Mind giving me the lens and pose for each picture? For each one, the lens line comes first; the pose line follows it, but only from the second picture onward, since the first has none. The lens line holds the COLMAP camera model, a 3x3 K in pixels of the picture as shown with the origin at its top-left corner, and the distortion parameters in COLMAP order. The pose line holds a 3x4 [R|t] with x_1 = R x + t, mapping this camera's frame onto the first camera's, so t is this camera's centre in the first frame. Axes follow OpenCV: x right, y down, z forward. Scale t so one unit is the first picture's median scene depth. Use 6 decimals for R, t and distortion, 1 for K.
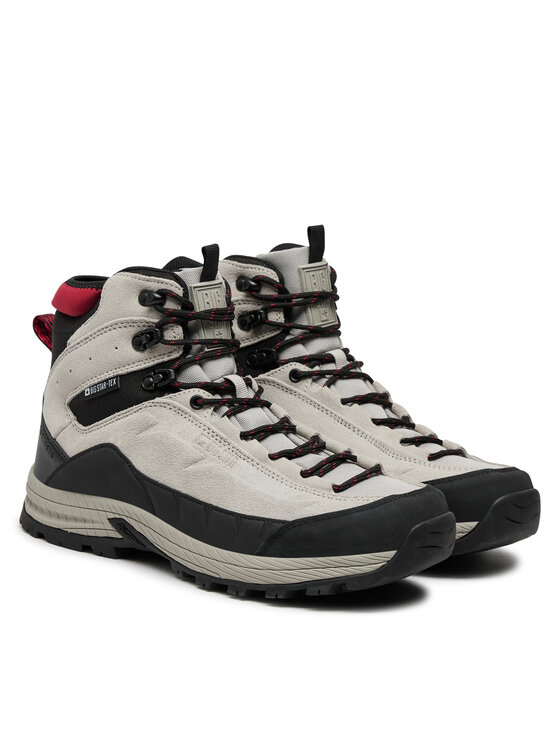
lens RADIAL K [[1910.0, 0, 280.0], [0, 1910.0, 373.0], [0, 0, 1]] dist [-0.020245, -0.101644]
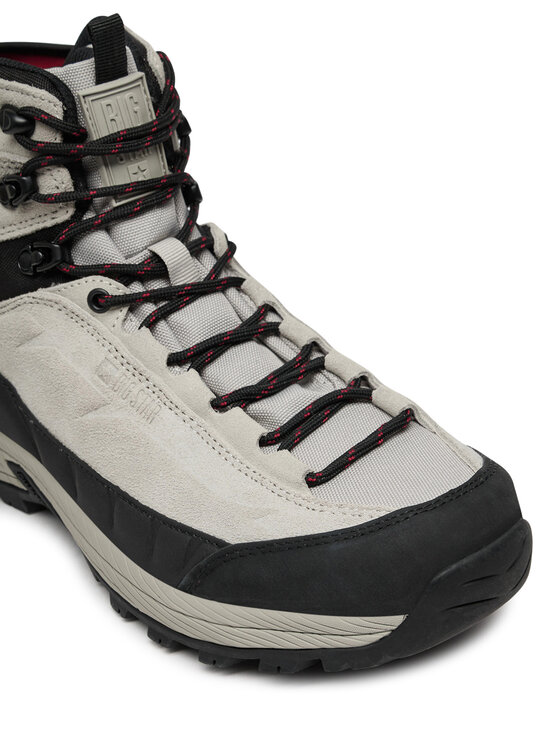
lens RADIAL K [[1619.4, 0, 280.0], [0, 1619.4, 373.0], [0, 0, 1]] dist [-0.052948, -0.292856]
pose [[0.972526, 0.001421, -0.232791, 0.125302], [0.072475, 0.948437, 0.308568, -0.112043], [0.221226, -0.316962, 0.922277, 0.545833]]
